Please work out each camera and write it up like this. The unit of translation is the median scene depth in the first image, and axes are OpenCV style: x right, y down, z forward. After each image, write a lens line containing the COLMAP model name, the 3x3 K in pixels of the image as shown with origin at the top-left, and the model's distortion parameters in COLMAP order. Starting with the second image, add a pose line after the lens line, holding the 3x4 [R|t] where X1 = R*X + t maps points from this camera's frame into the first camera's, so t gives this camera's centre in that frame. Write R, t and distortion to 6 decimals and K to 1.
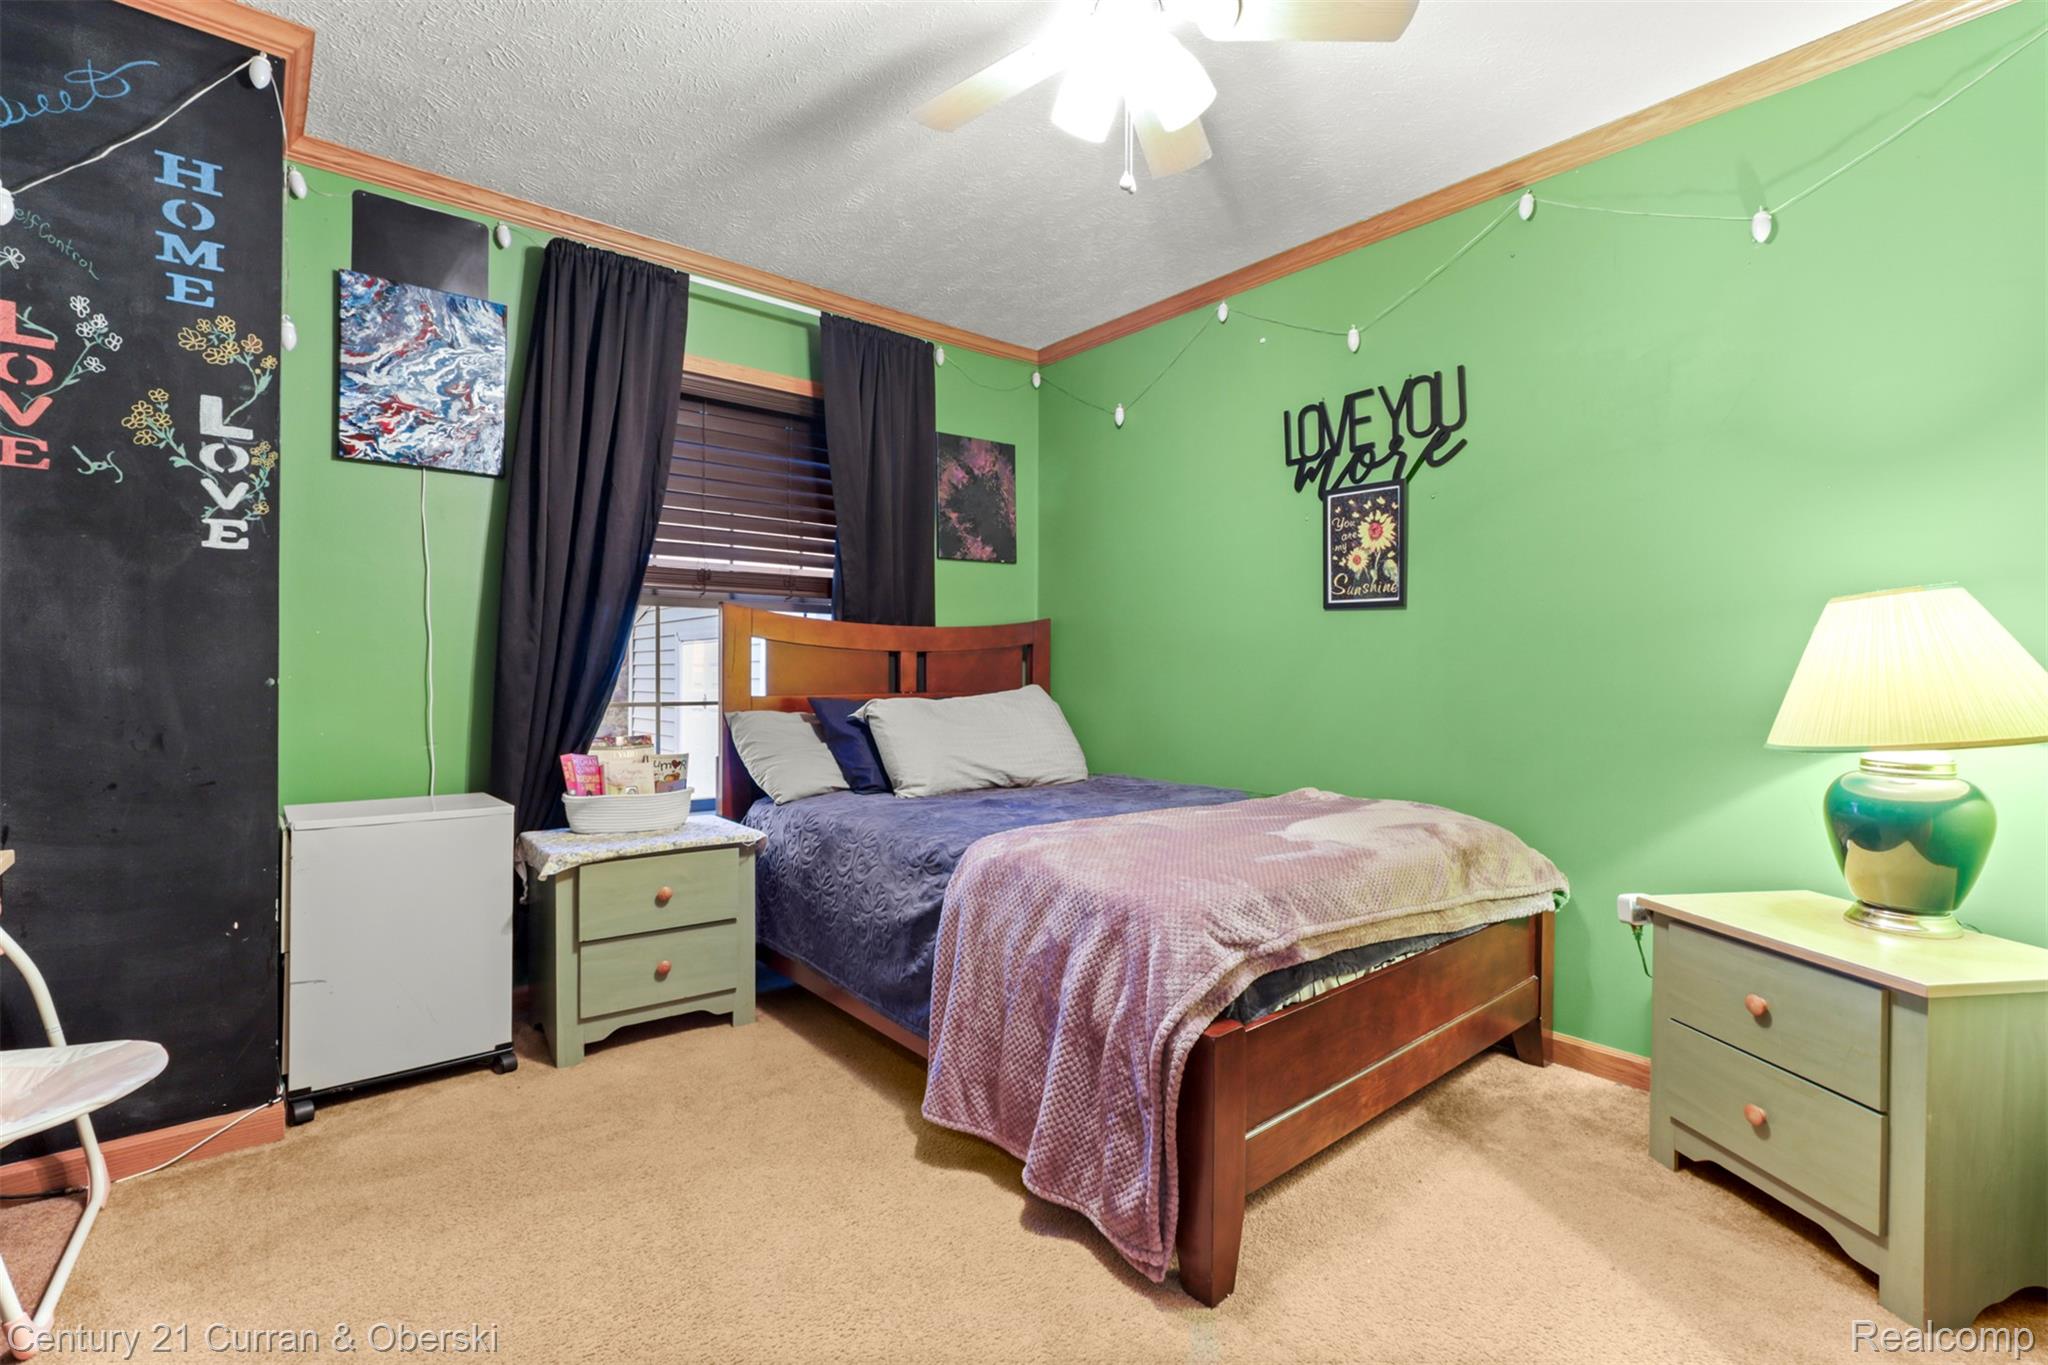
lens RADIAL K [[930.5, 0, 1017.2], [0, 930.5, 679.7], [0, 0, 1]] dist [-0.017692, 0.005340]
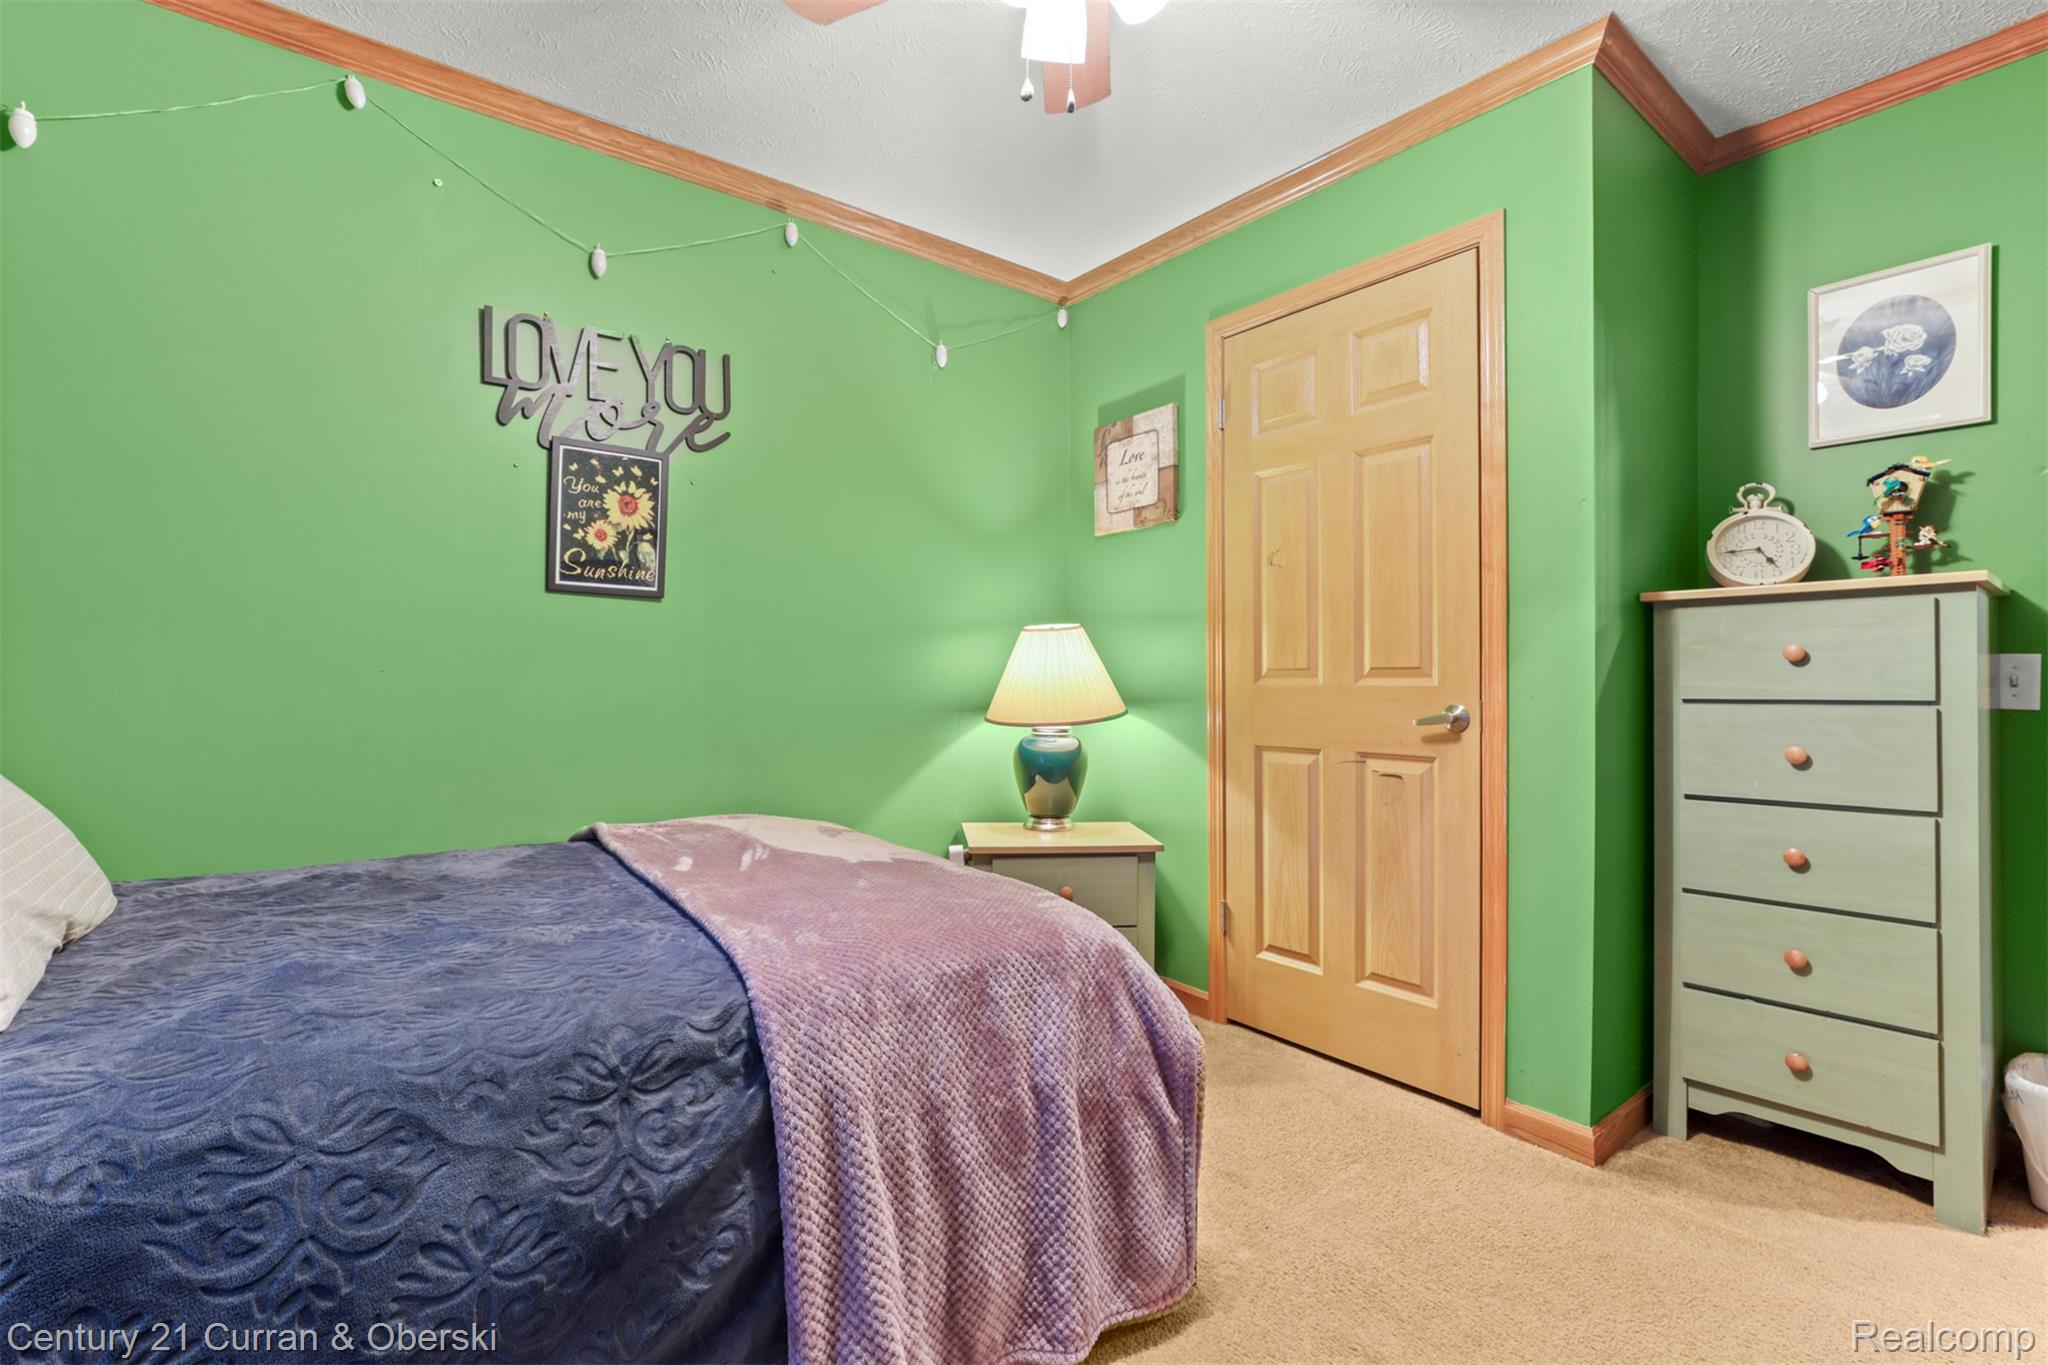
lens RADIAL K [[930.5, 0, 1021.3], [0, 930.5, 679.4], [0, 0, 1]] dist [-0.017692, 0.005340]
pose [[0.028663, -0.007996, 0.999557, -0.444809], [0.004982, 0.999957, 0.007856, -0.007199], [-0.999577, 0.004755, 0.028702, 0.619208]]
